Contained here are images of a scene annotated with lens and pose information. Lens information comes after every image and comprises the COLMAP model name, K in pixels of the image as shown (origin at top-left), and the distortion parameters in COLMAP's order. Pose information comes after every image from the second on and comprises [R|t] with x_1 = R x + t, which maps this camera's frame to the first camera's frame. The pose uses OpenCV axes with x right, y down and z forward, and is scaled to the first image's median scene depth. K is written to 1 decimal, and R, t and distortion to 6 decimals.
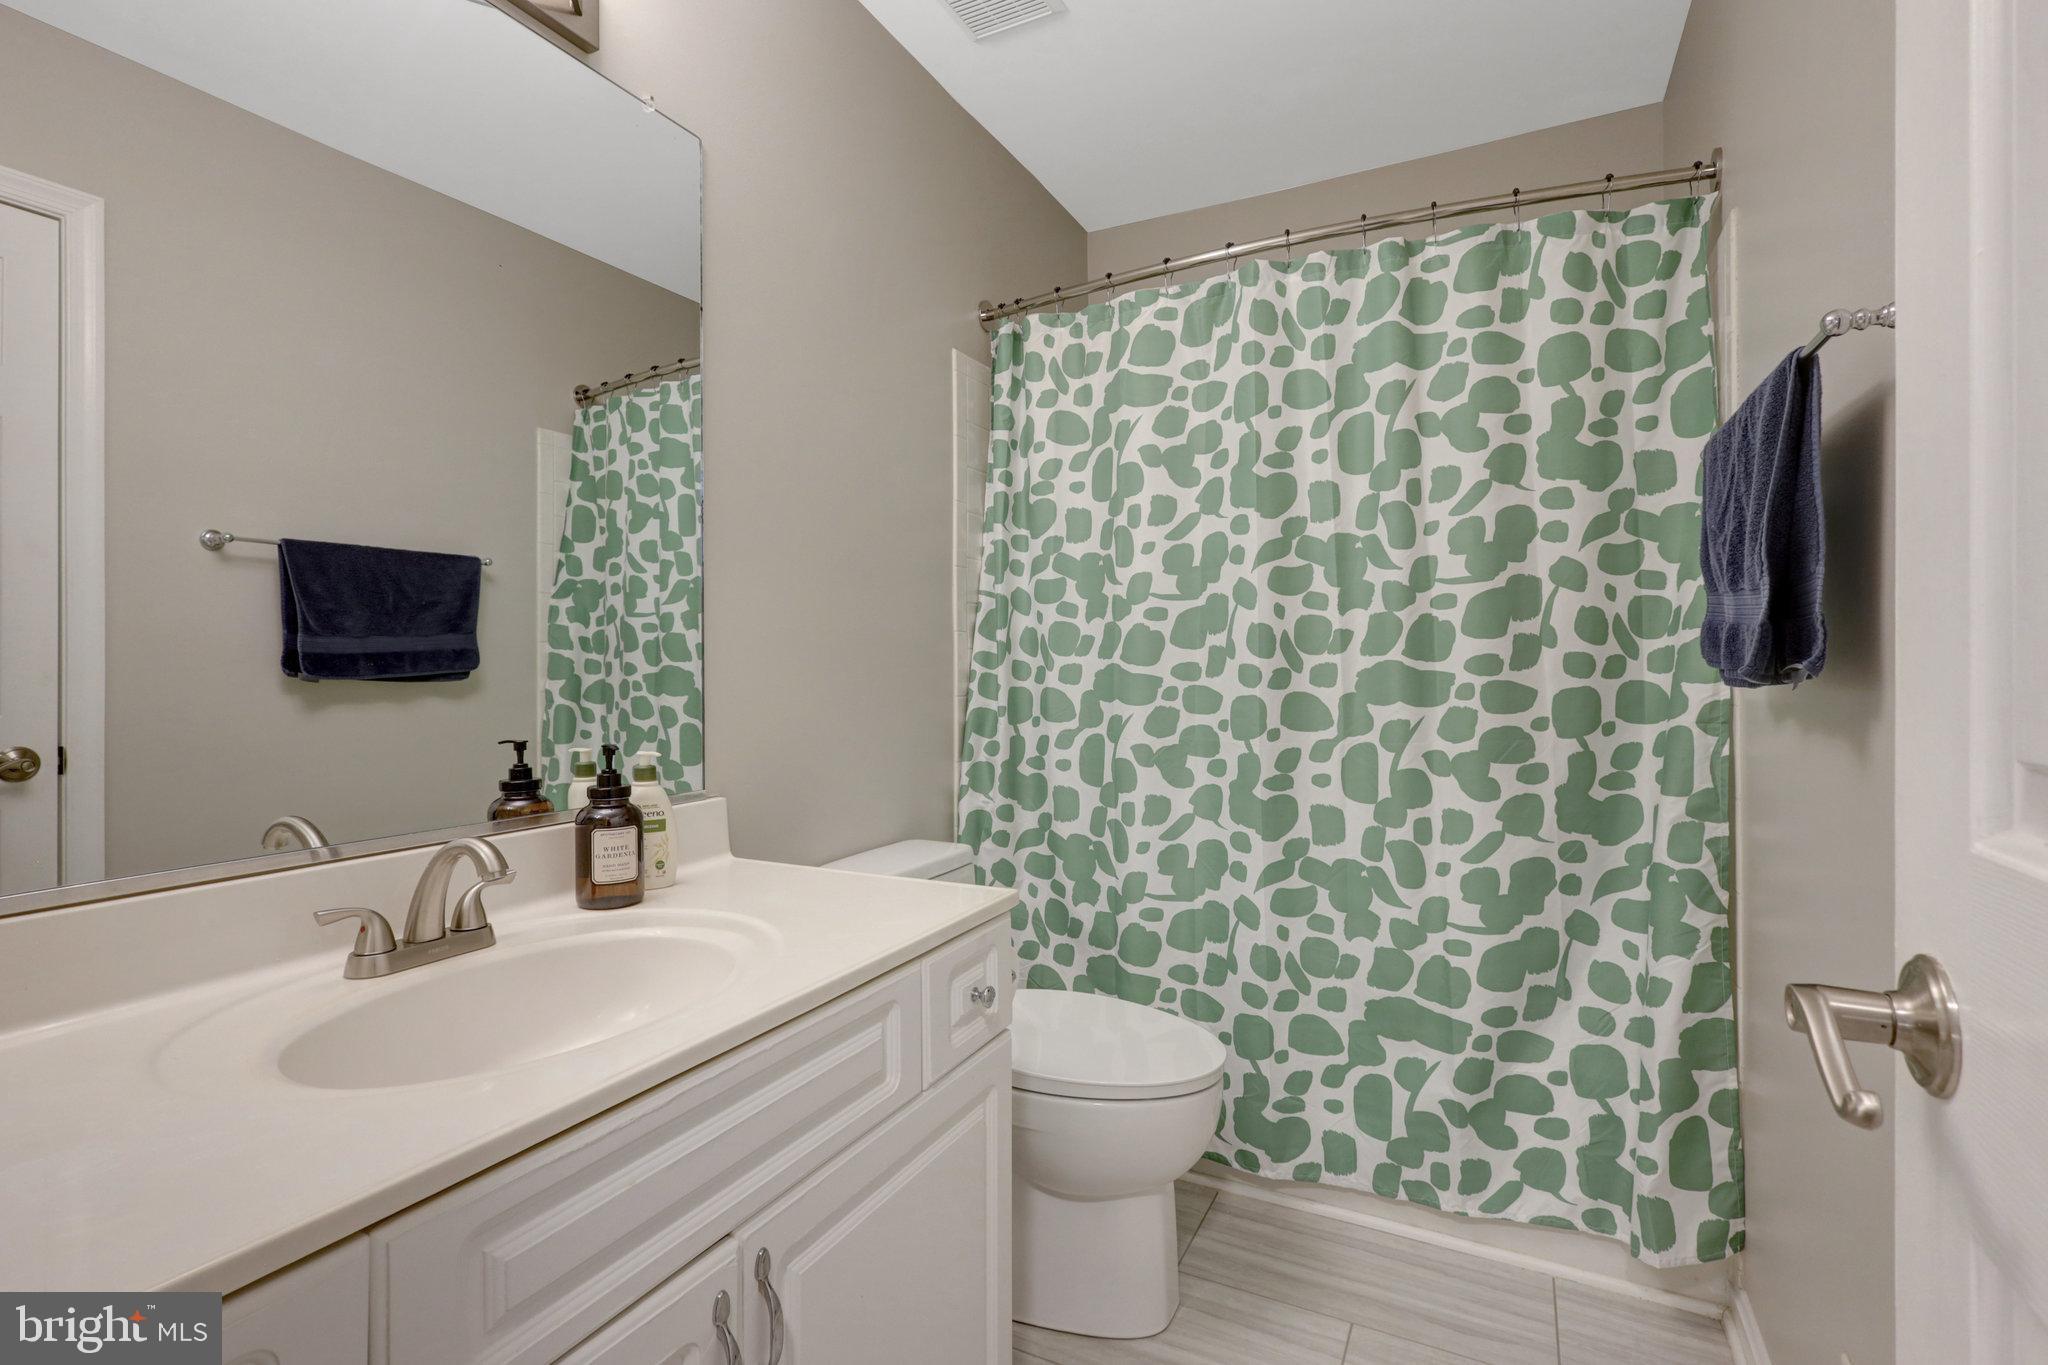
lens RADIAL K [[962.4, 0, 1019.2], [0, 962.4, 676.4], [0, 0, 1]] dist [-0.000727, 0.000718]
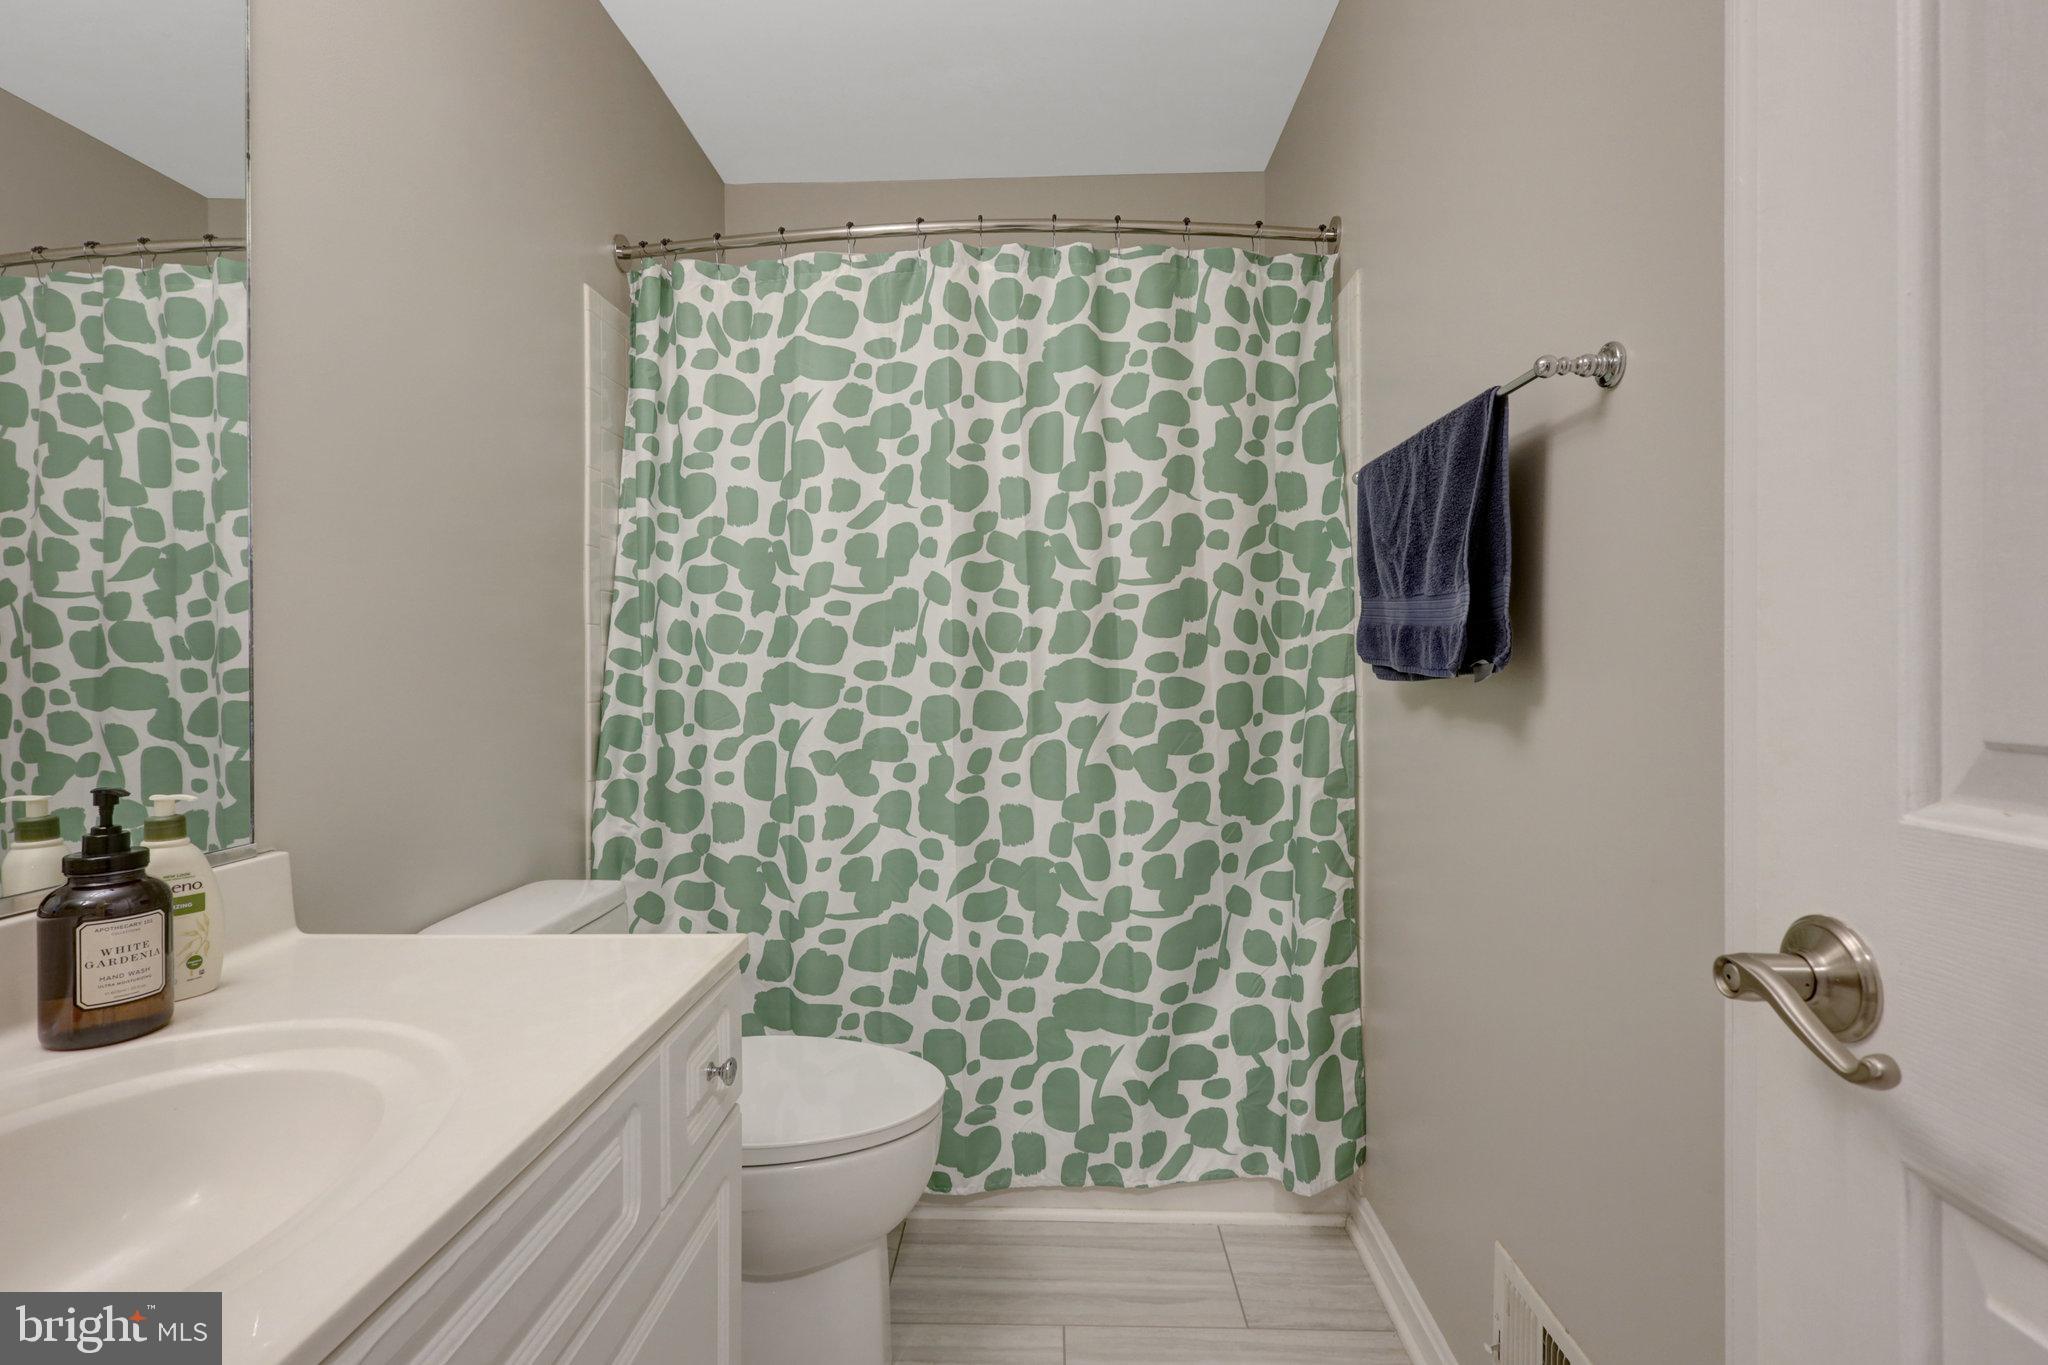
lens RADIAL K [[965.8, 0, 1024.3], [0, 965.8, 671.1], [0, 0, 1]] dist [-0.005625, 0.004609]
pose [[0.901382, -0.006556, 0.432975, -0.103570], [0.008843, 0.999956, -0.003269, -0.000319], [-0.432934, 0.006775, 0.901400, 0.102086]]
